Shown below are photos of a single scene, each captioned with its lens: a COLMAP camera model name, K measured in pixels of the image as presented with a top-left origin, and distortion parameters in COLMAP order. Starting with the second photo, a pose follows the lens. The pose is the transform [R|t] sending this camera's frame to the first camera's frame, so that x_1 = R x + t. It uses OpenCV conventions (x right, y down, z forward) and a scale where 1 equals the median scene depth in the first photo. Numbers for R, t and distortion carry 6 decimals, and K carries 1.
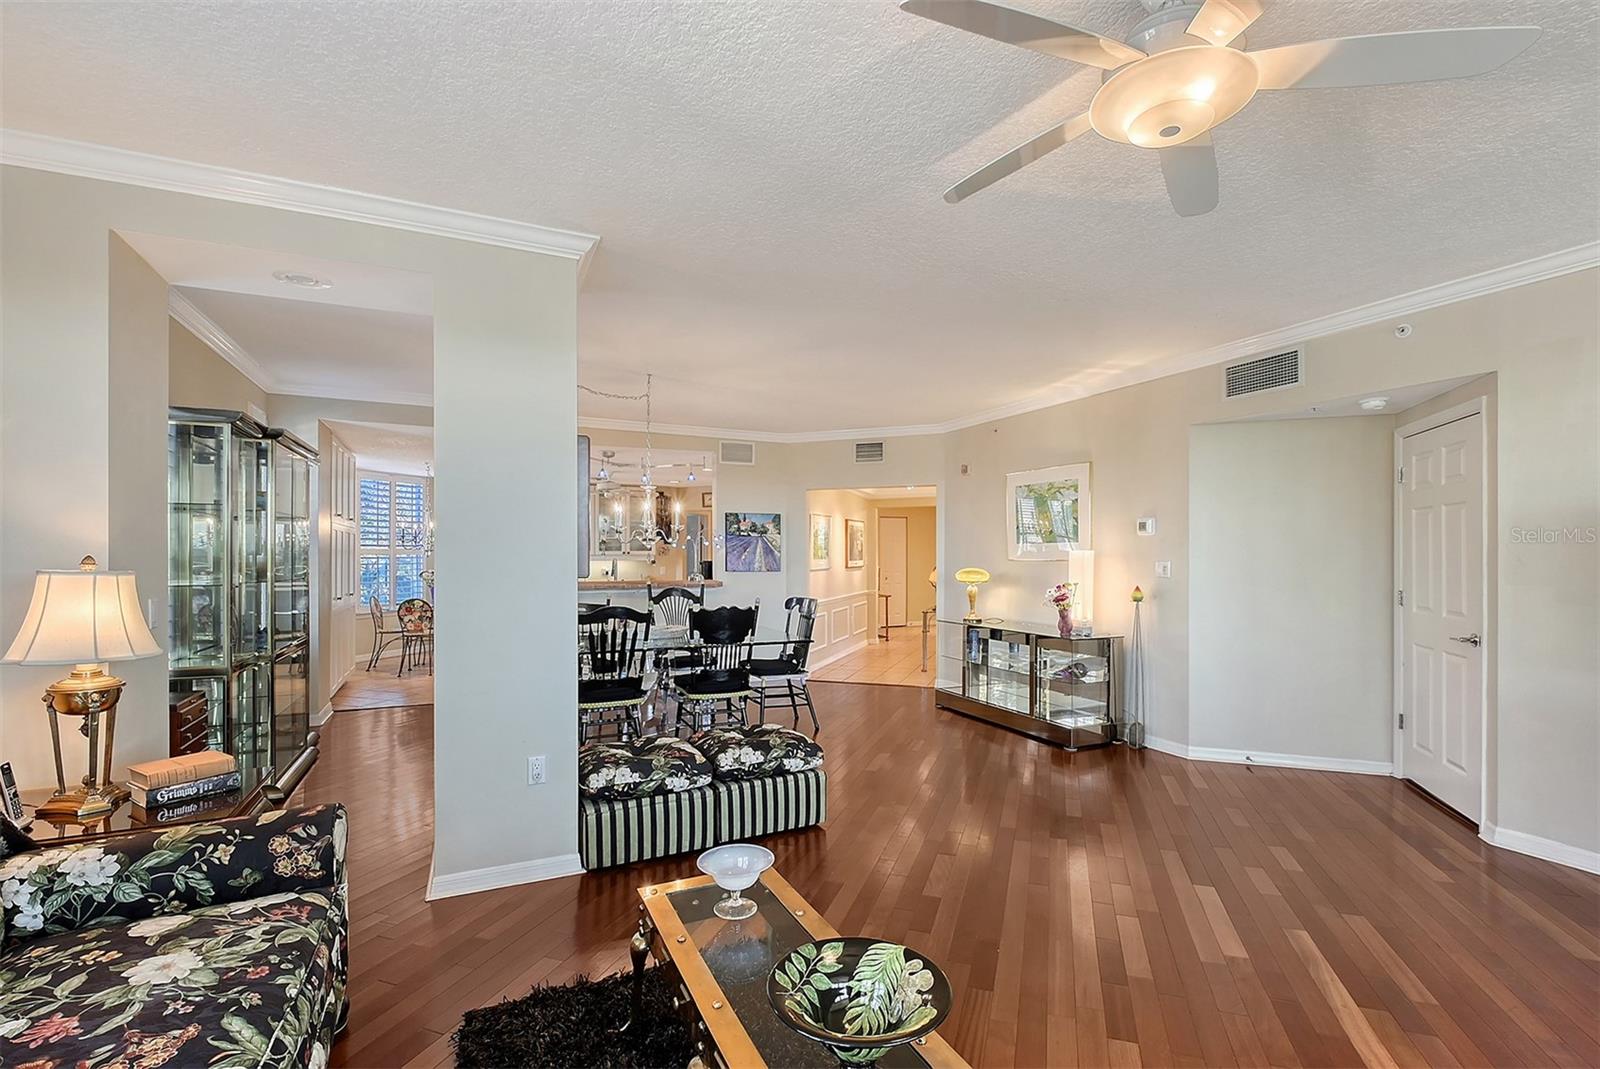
lens RADIAL K [[719.0, 0, 805.8], [0, 719.0, 550.8], [0, 0, 1]] dist [-0.000339, -0.001482]
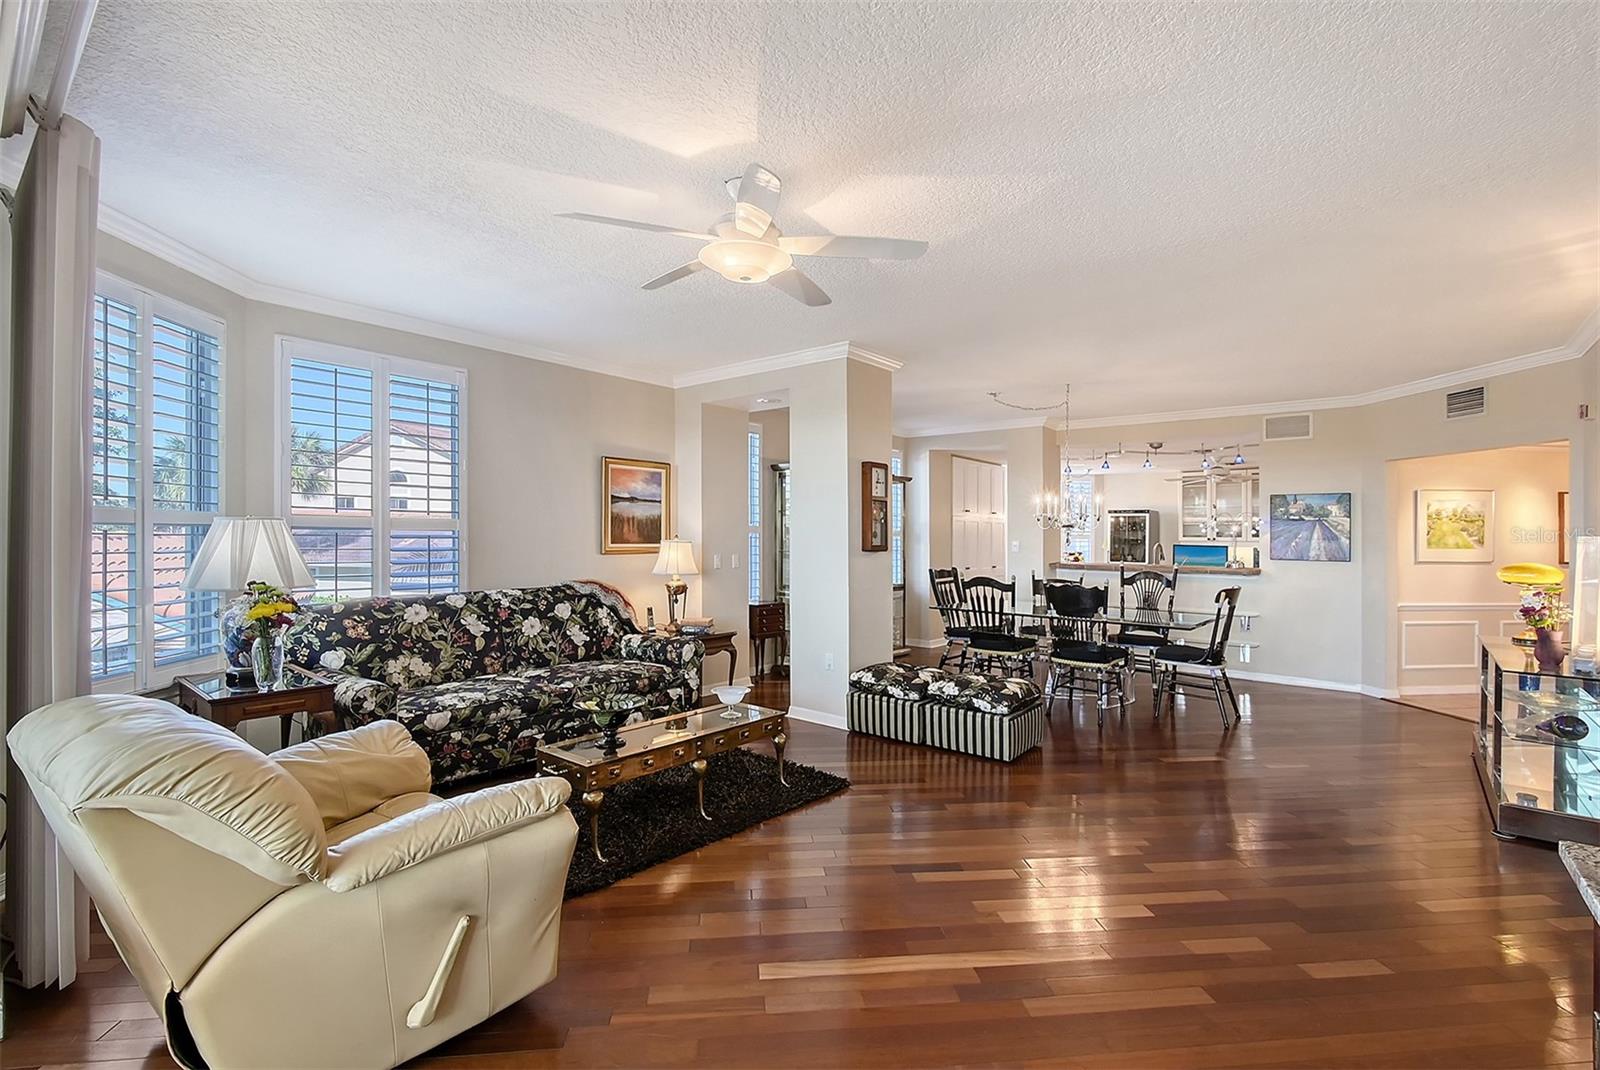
lens RADIAL K [[717.1, 0, 826.3], [0, 717.1, 537.6], [0, 0, 1]] dist [0.017485, -0.000015]
pose [[0.444088, 0.006843, -0.895957, 0.654965], [-0.006801, 0.999968, 0.004267, 0.001279], [0.895957, 0.004199, 0.444120, 0.132731]]
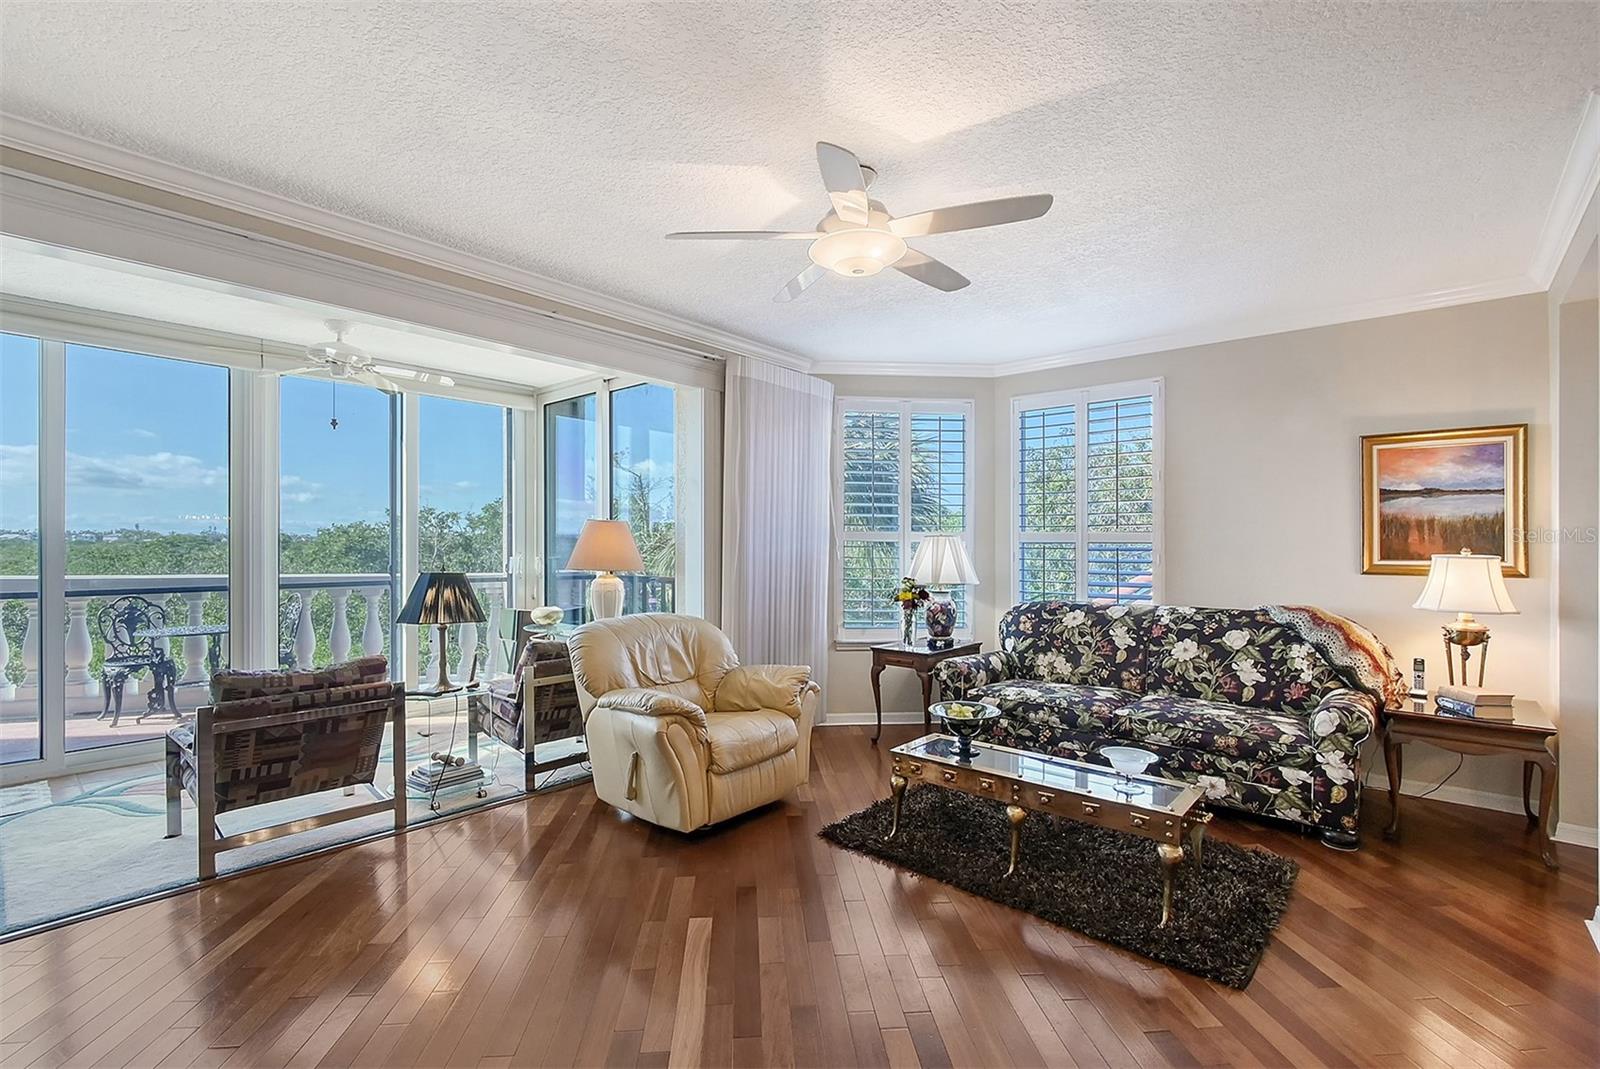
lens RADIAL K [[719.0, 0, 805.8], [0, 719.0, 550.8], [0, 0, 1]] dist [-0.000339, -0.001482]
pose [[-0.909993, -0.000314, -0.414624, 0.404391], [-0.001496, 0.999996, 0.002525, 0.007078], [0.414622, 0.002918, -0.909989, 0.746568]]
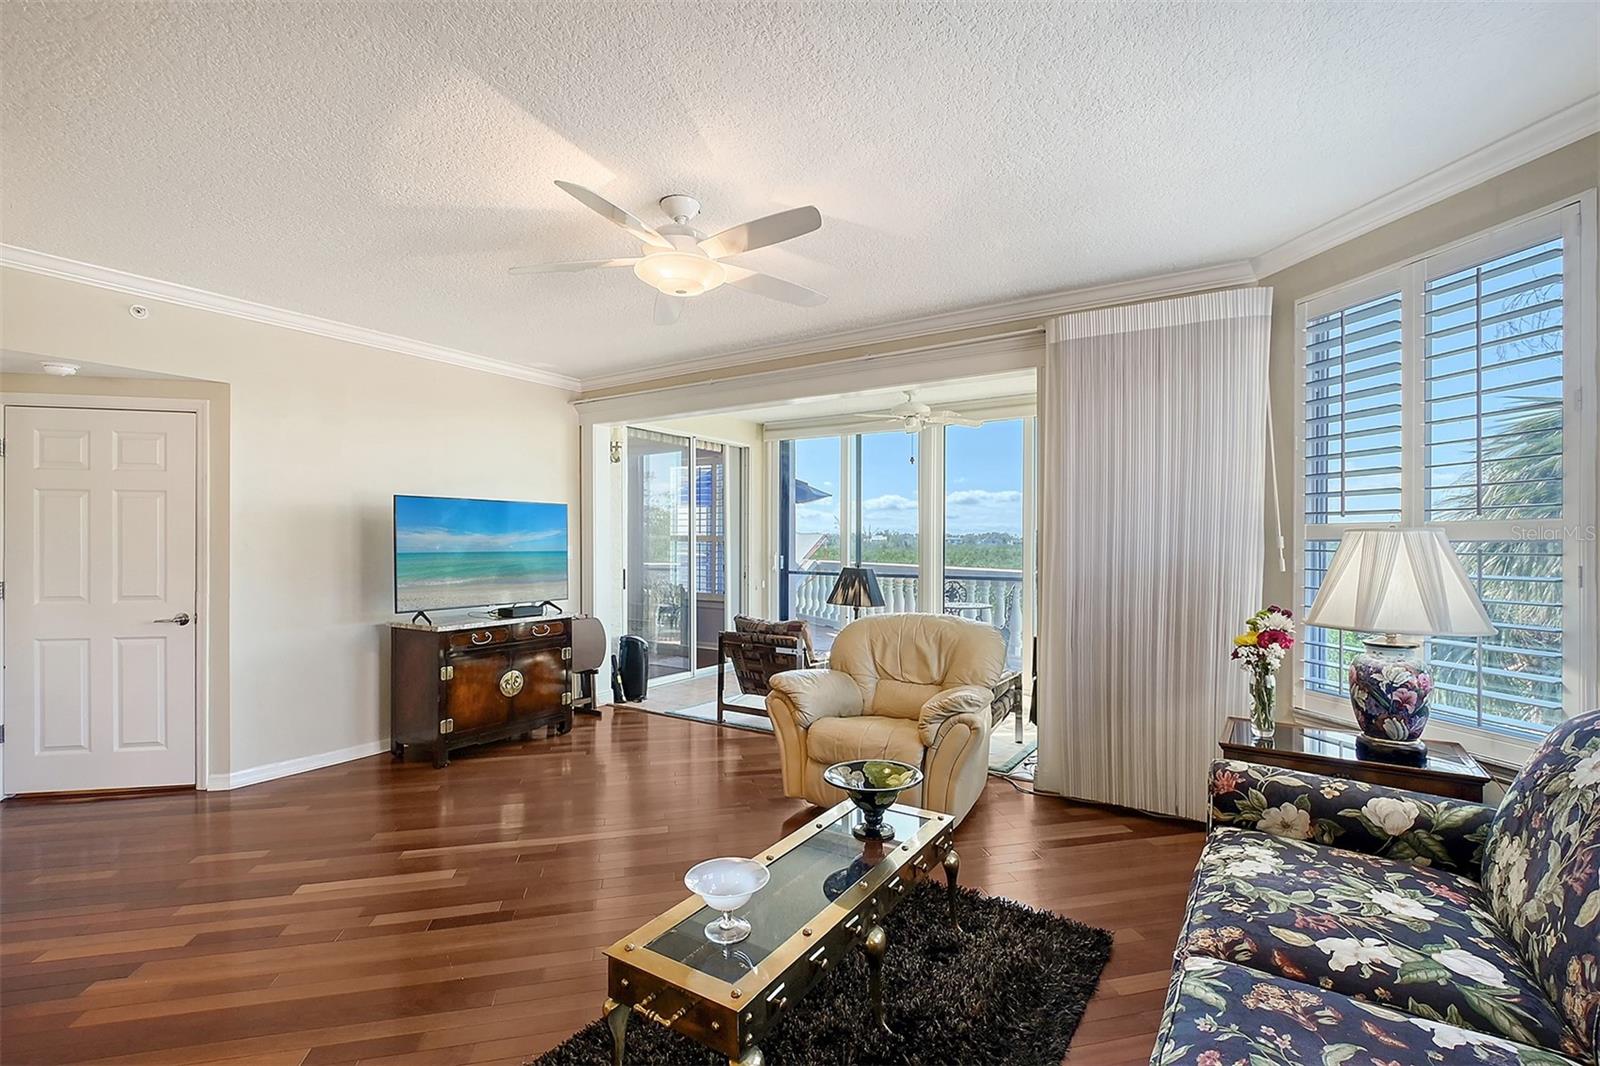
lens RADIAL K [[710.8, 0, 816.0], [0, 710.8, 551.1], [0, 0, 1]] dist [-0.005986, -0.000350]
pose [[-0.548777, -0.011123, 0.835895, -0.324212], [-0.008846, 0.999933, 0.007499, 0.002611], [-0.835922, -0.003279, -0.548838, 0.515141]]
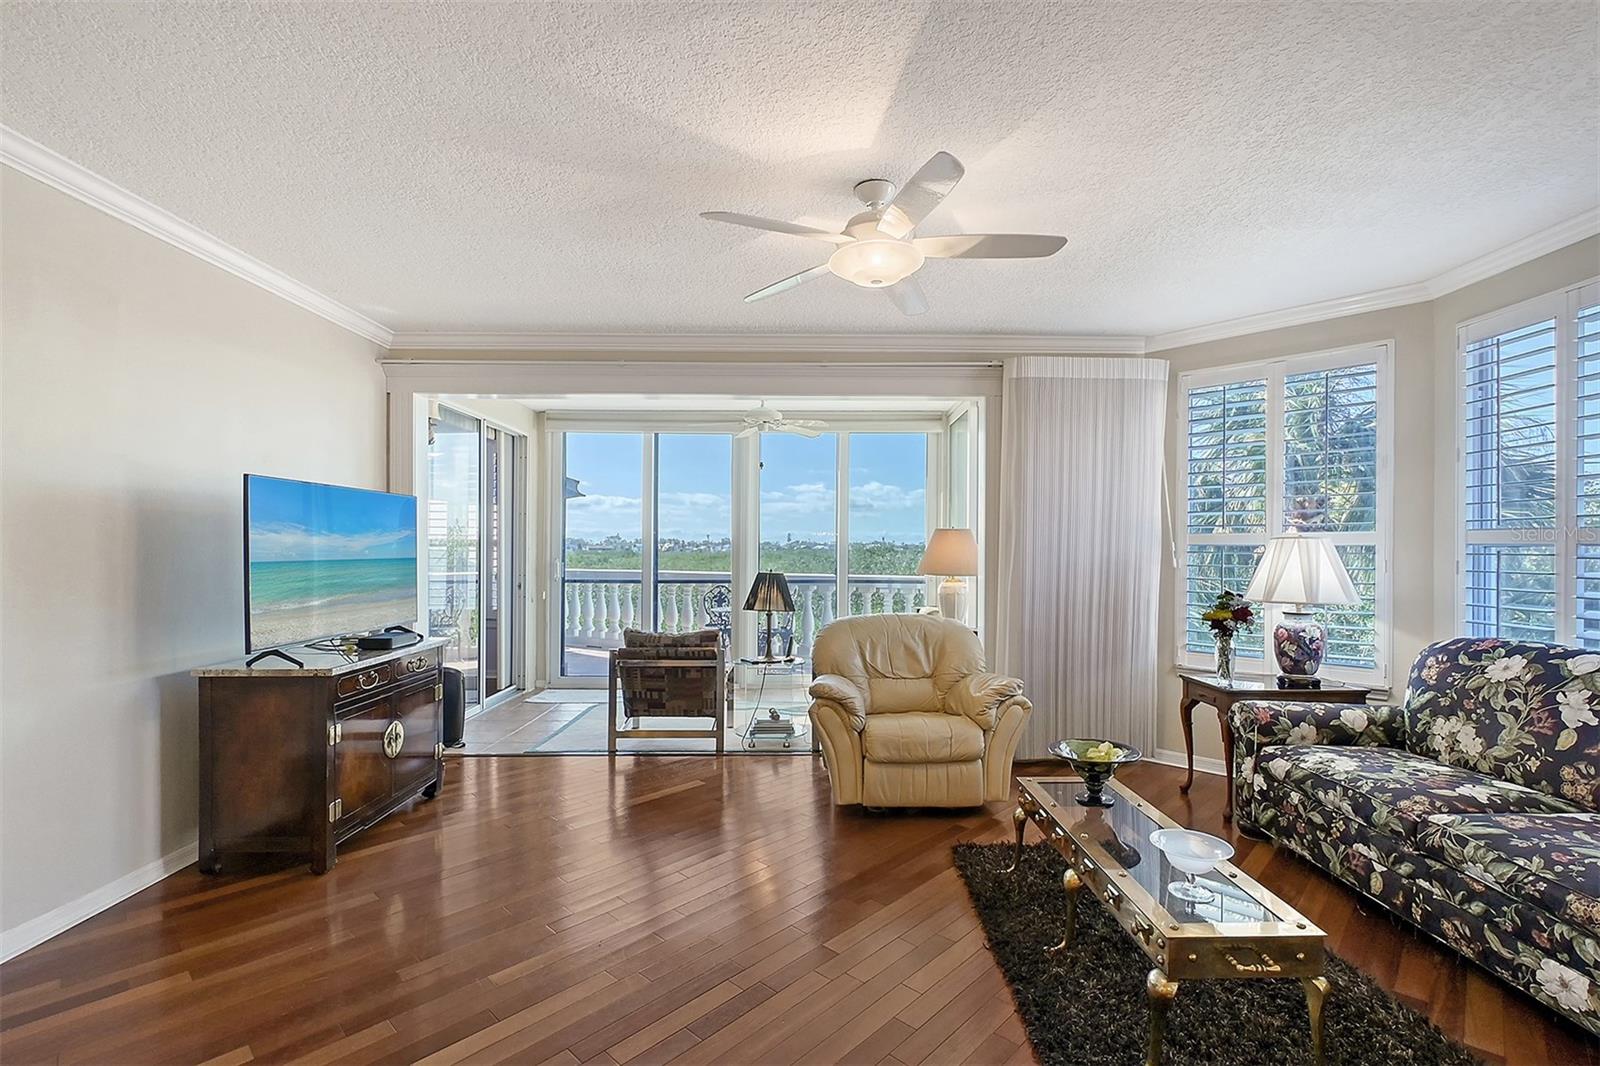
lens RADIAL K [[720.4, 0, 821.8], [0, 720.4, 547.0], [0, 0, 1]] dist [-0.002468, -0.000182]
pose [[-0.916221, 0.000074, 0.400672, -0.004085], [-0.004596, 0.999932, -0.010694, 0.008059], [-0.400646, -0.011639, -0.916159, 0.787735]]
